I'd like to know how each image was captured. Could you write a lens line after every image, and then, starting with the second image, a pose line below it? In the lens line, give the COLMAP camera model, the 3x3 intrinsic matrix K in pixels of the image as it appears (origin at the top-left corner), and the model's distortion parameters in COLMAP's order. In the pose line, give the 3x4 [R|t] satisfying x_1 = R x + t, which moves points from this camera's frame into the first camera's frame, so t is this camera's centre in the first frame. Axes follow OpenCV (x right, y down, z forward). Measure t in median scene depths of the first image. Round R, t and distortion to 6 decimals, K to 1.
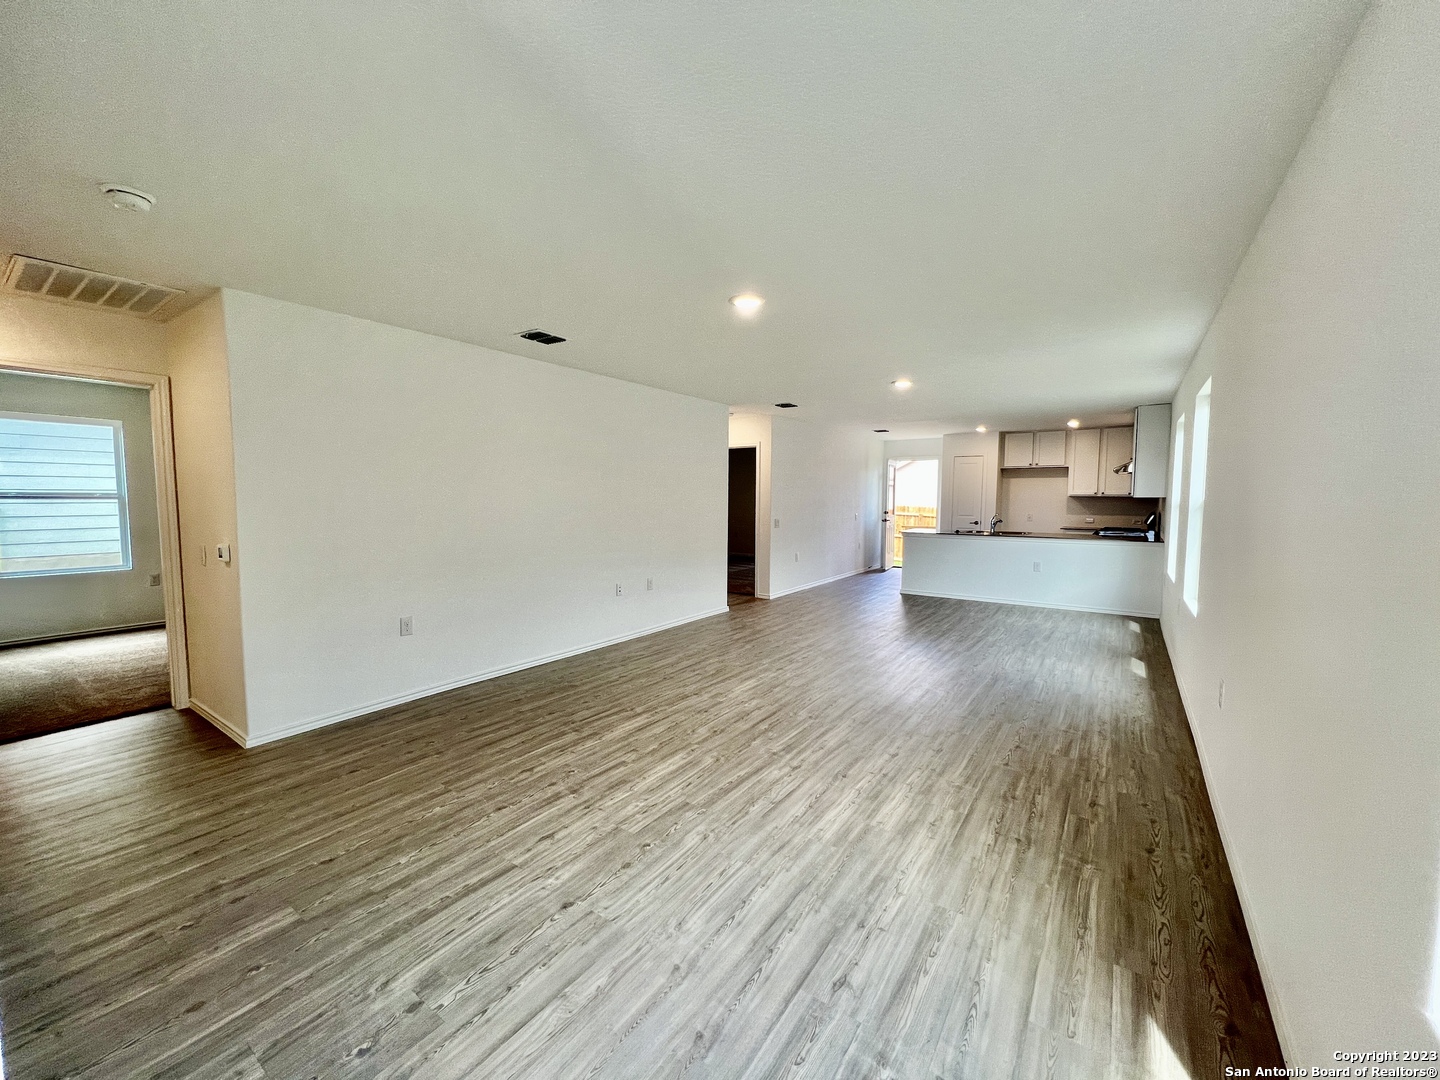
lens RADIAL K [[578.0, 0, 721.9], [0, 578.0, 539.1], [0, 0, 1]] dist [-0.001511, 0.000484]
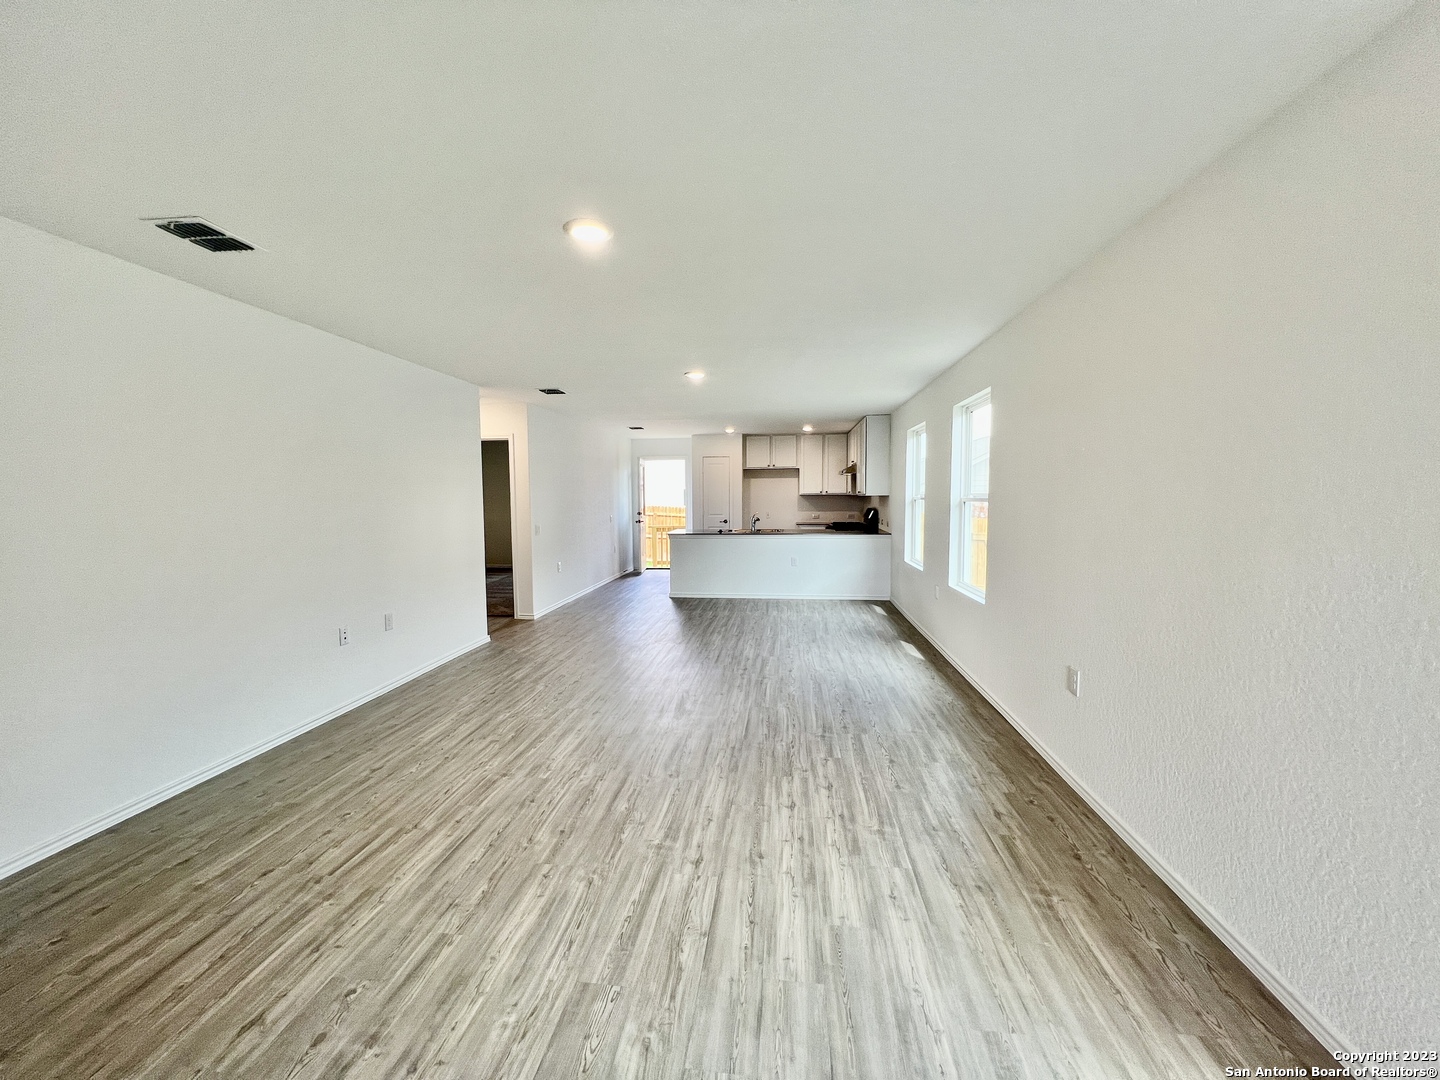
lens RADIAL K [[578.0, 0, 719.6], [0, 578.0, 537.8], [0, 0, 1]] dist [-0.001511, 0.000484]
pose [[0.883547, -0.044549, 0.466220, -0.122509], [0.045322, 0.998927, 0.009561, -0.021598], [-0.466145, 0.012683, 0.884617, 0.216209]]
